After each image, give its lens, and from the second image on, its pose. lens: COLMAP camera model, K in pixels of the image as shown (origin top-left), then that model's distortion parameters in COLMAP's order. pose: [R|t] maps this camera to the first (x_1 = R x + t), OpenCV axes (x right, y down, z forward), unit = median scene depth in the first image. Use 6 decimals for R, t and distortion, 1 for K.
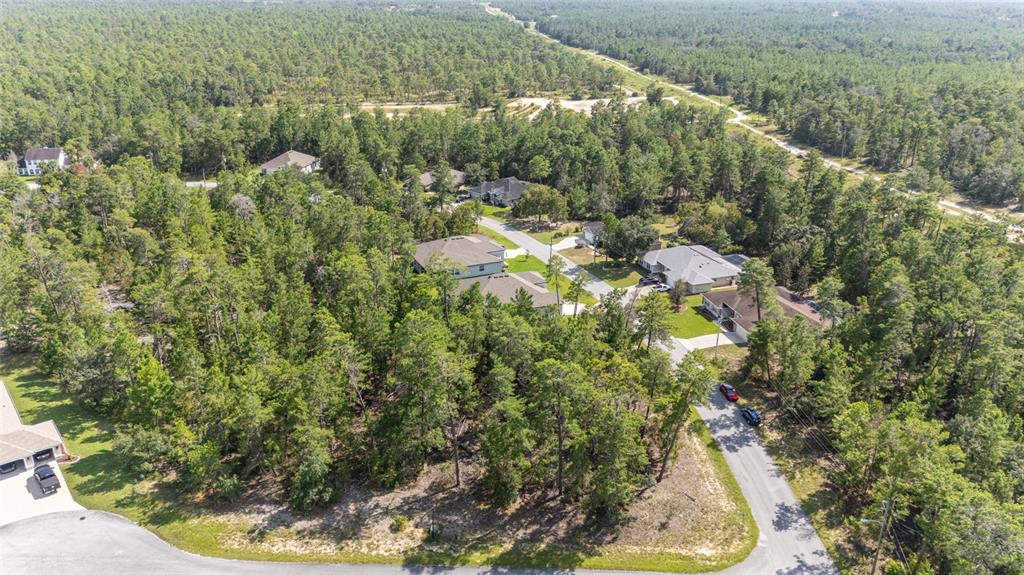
lens RADIAL K [[796.0, 0, 512.0], [0, 796.0, 287.5], [0, 0, 1]] dist [0.027583, -0.004398]
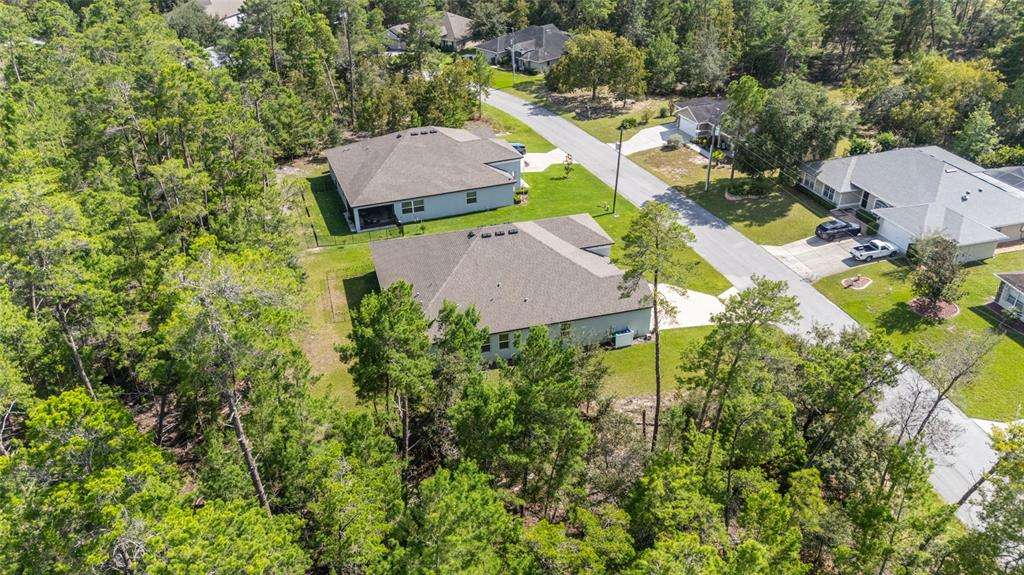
lens RADIAL K [[796.0, 0, 512.0], [0, 796.0, 287.5], [0, 0, 1]] dist [0.027583, -0.004398]
pose [[0.998153, 0.011557, -0.059649, 0.012584], [-0.002897, 0.989679, 0.143270, -0.032405], [0.060689, -0.142833, 0.987884, 0.437103]]
